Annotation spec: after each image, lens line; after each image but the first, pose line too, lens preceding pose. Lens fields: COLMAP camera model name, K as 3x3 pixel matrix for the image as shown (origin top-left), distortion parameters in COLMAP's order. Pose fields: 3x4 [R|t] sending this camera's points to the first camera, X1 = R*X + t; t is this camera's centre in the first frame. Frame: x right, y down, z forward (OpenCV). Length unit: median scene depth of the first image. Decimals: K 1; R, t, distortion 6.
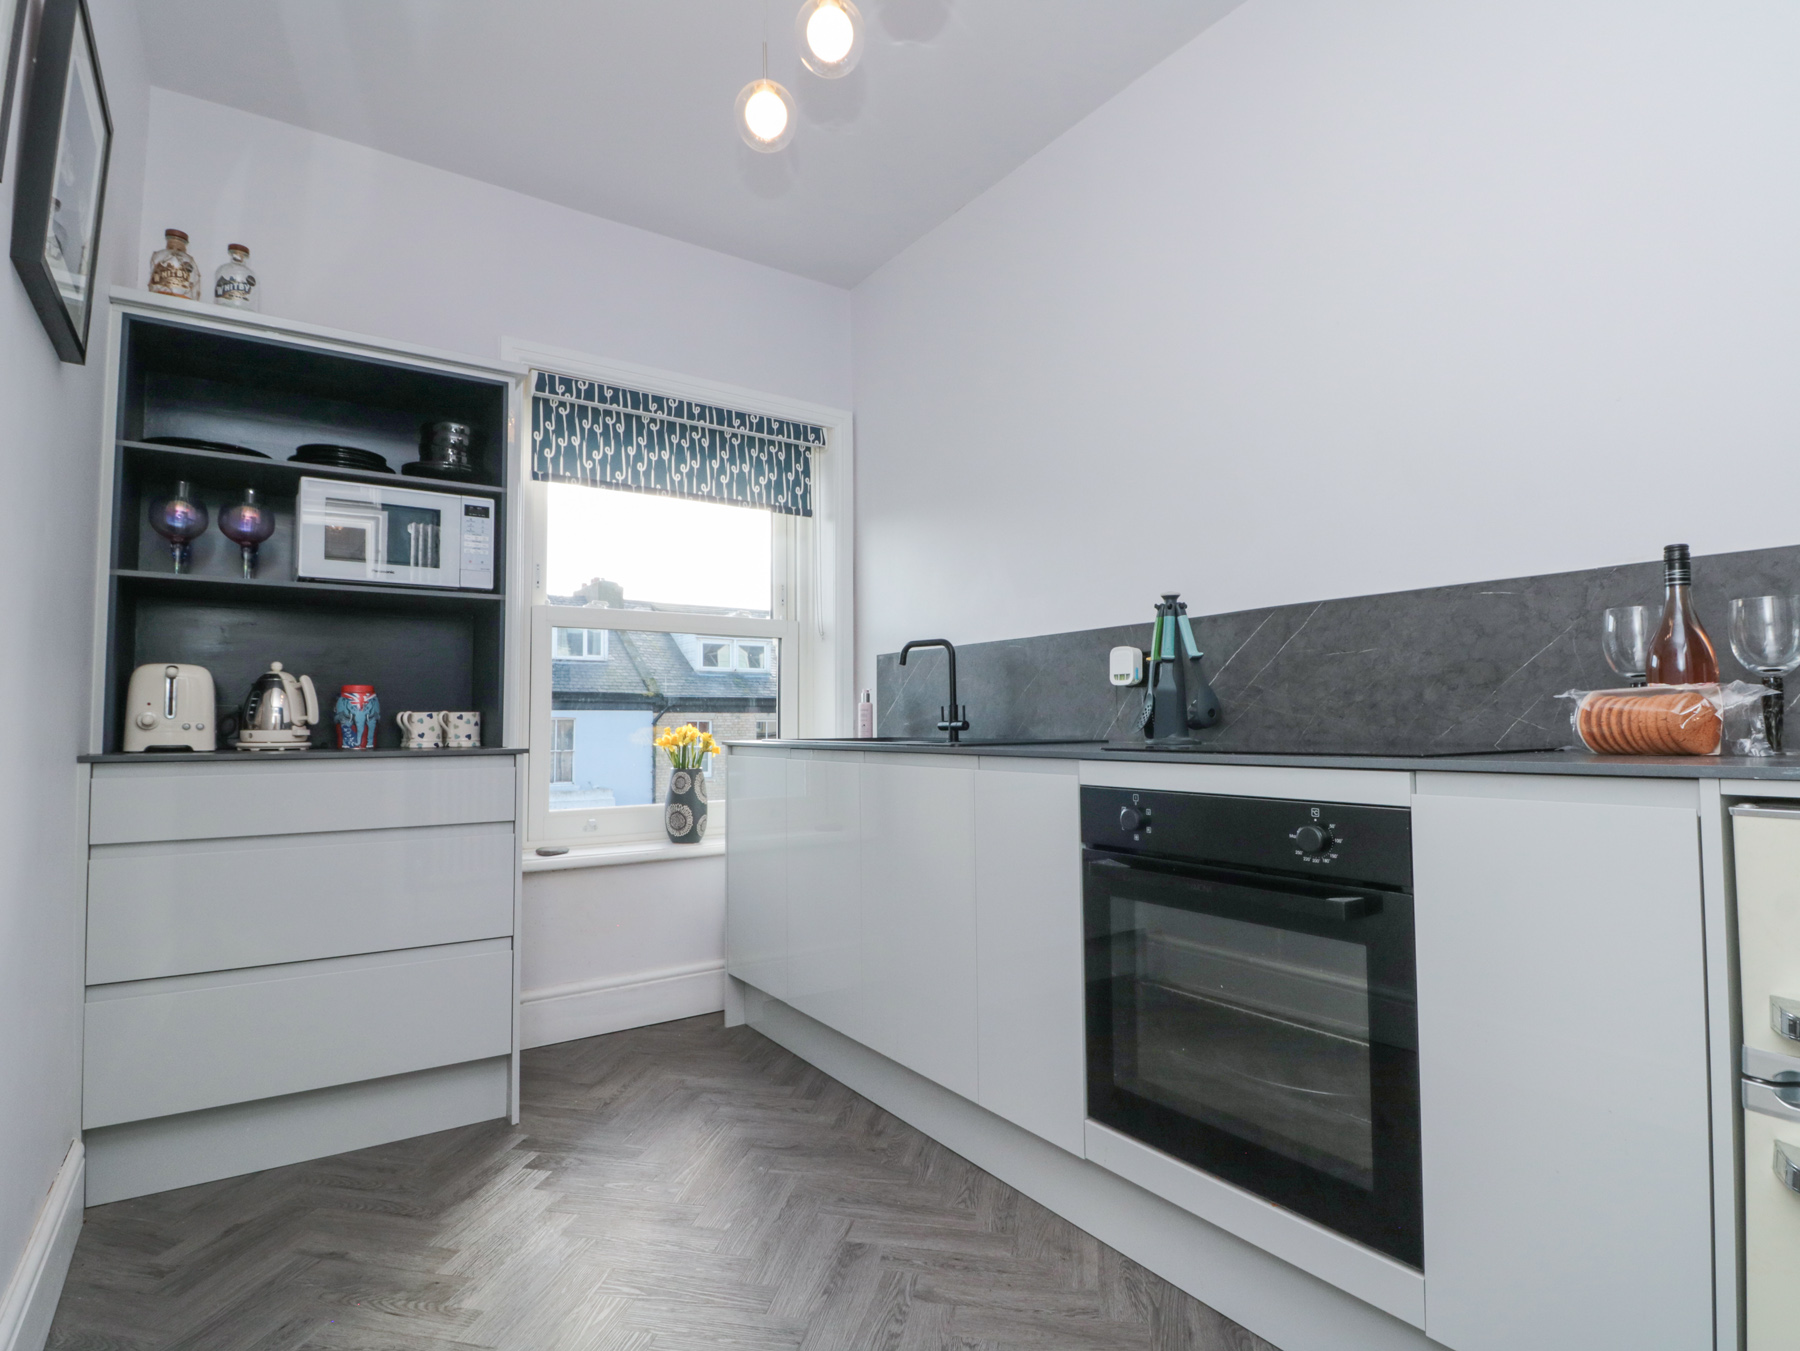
lens RADIAL K [[935.7, 0, 901.3], [0, 935.7, 683.2], [0, 0, 1]] dist [0.000975, -0.013211]
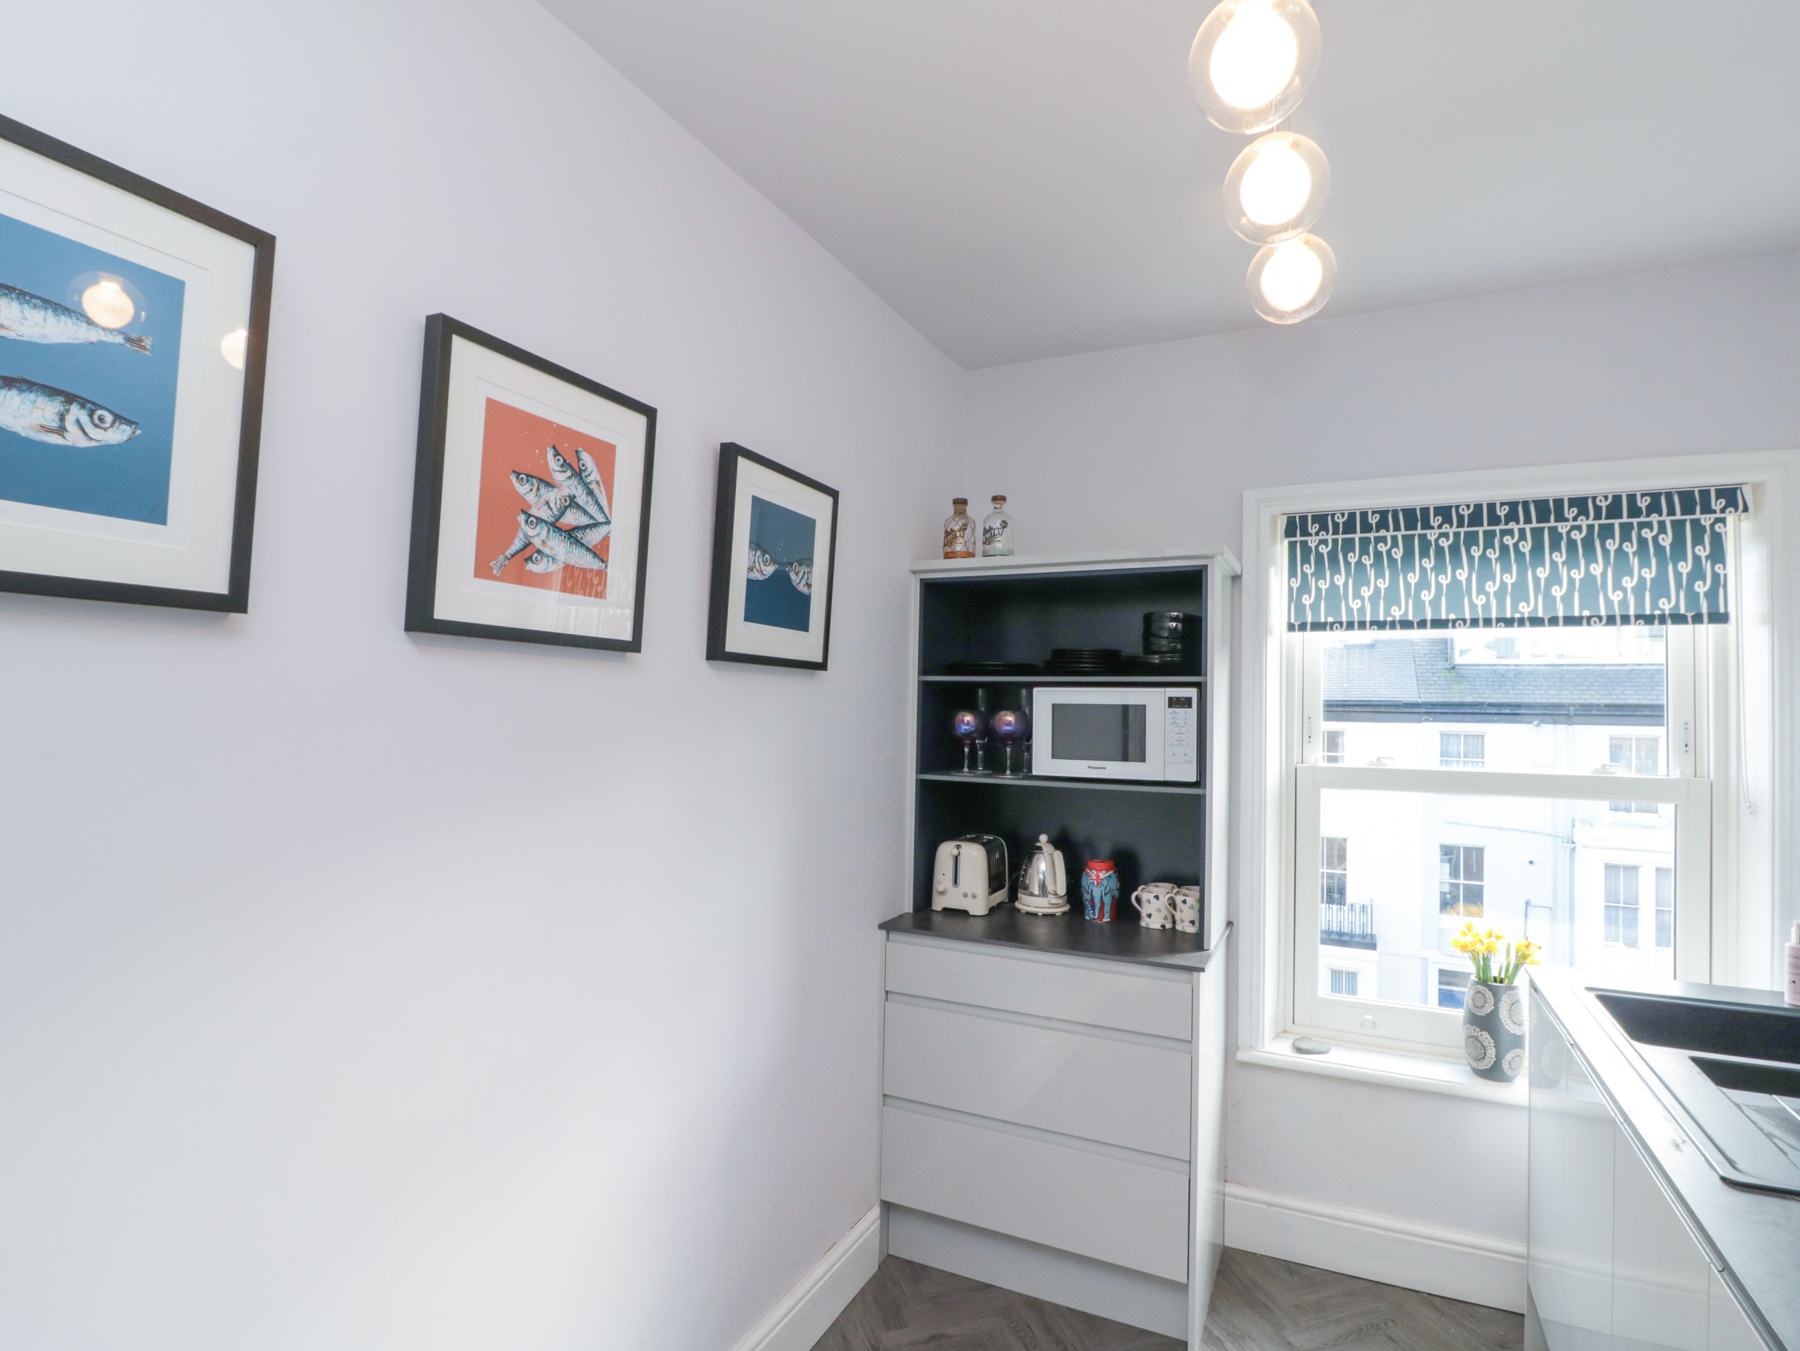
lens RADIAL K [[962.6, 0, 892.7], [0, 962.6, 675.6], [0, 0, 1]] dist [0.001398, -0.010672]
pose [[0.496836, -0.013191, -0.867744, 0.281779], [0.018150, 0.999824, -0.004807, -0.216315], [0.867655, -0.013361, 0.496988, 0.236138]]
